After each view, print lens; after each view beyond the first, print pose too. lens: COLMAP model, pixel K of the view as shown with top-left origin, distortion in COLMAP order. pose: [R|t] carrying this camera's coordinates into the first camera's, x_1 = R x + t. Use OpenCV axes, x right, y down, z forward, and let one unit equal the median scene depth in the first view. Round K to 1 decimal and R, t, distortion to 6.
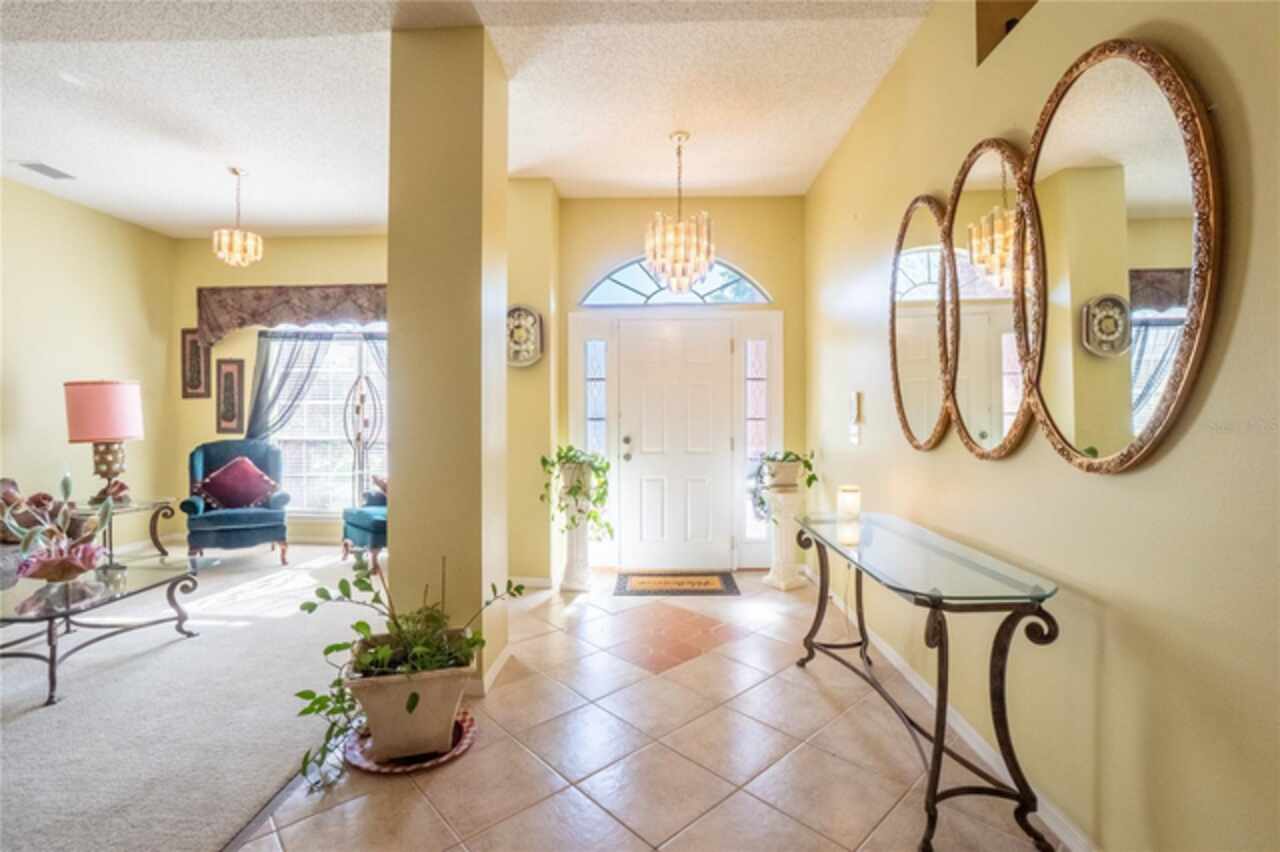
lens RADIAL K [[569.0, 0, 638.4], [0, 569.0, 420.1], [0, 0, 1]] dist [-0.048645, 0.016405]
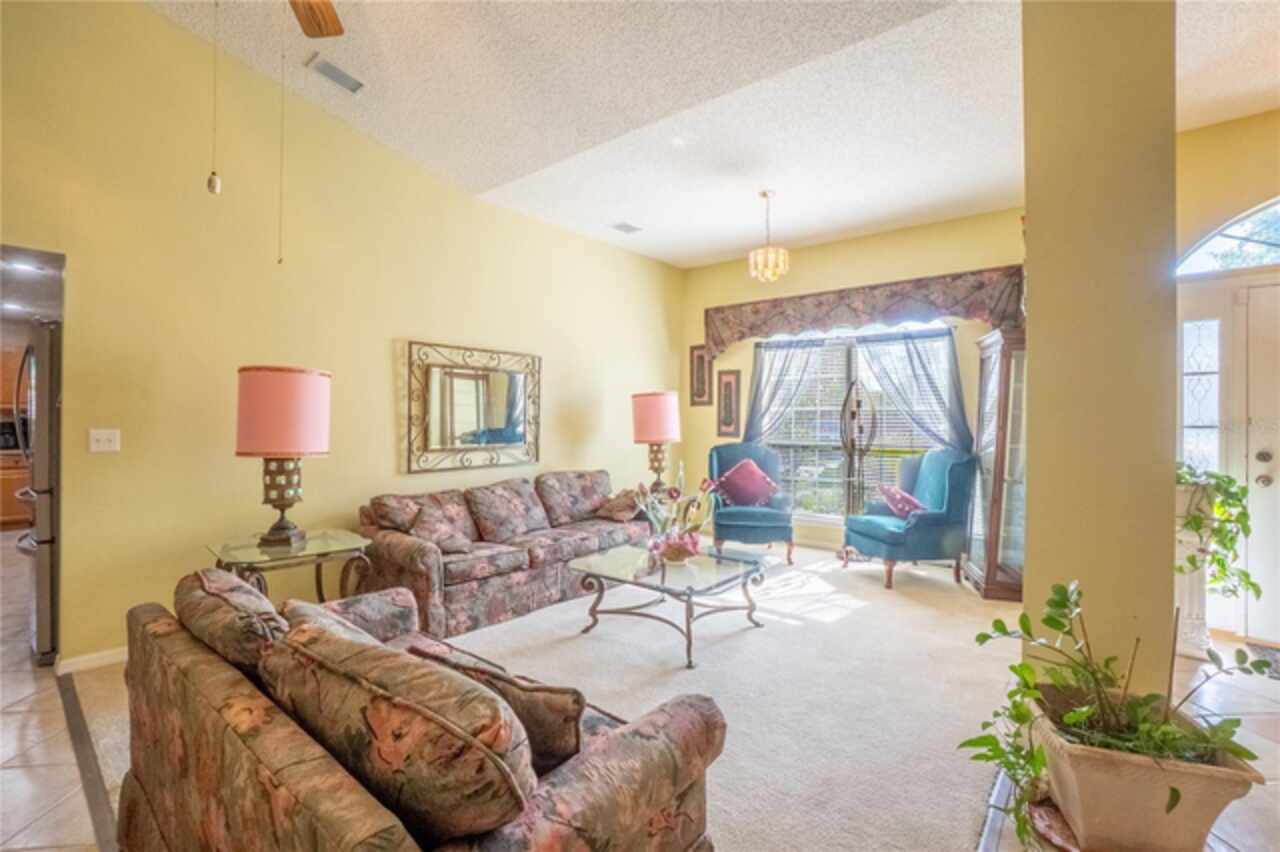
lens RADIAL K [[569.0, 0, 633.1], [0, 569.0, 419.0], [0, 0, 1]] dist [-0.048645, 0.016405]
pose [[0.794645, -0.001264, -0.607073, -0.212456], [-0.004908, 0.999952, -0.008505, -0.001386], [0.607054, 0.009738, 0.794601, -0.016971]]
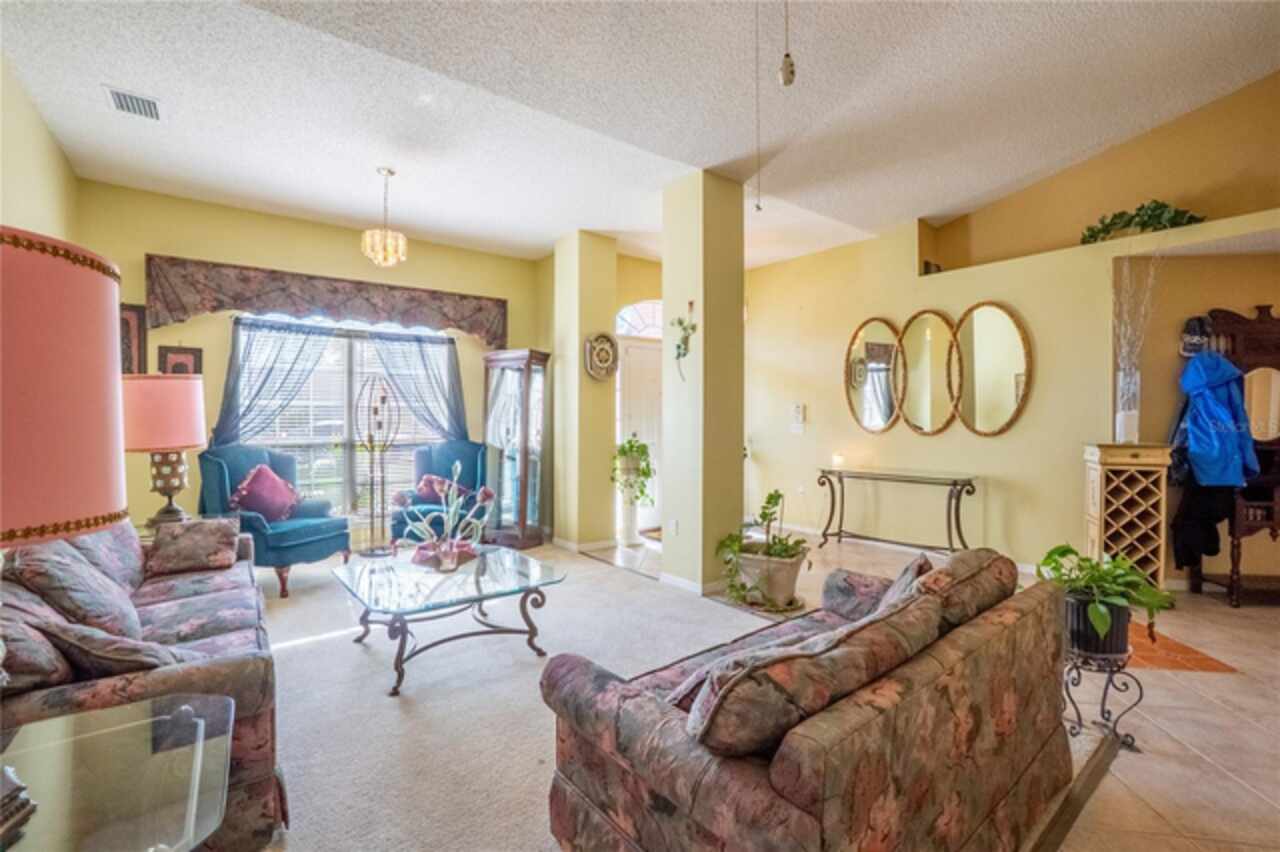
lens RADIAL K [[569.0, 0, 641.4], [0, 569.0, 414.8], [0, 0, 1]] dist [-0.048645, 0.016405]
pose [[0.763734, 0.001546, 0.645529, -0.798976], [0.005334, 0.999948, -0.008706, -0.001214], [-0.645509, 0.010092, 0.763686, -0.045087]]
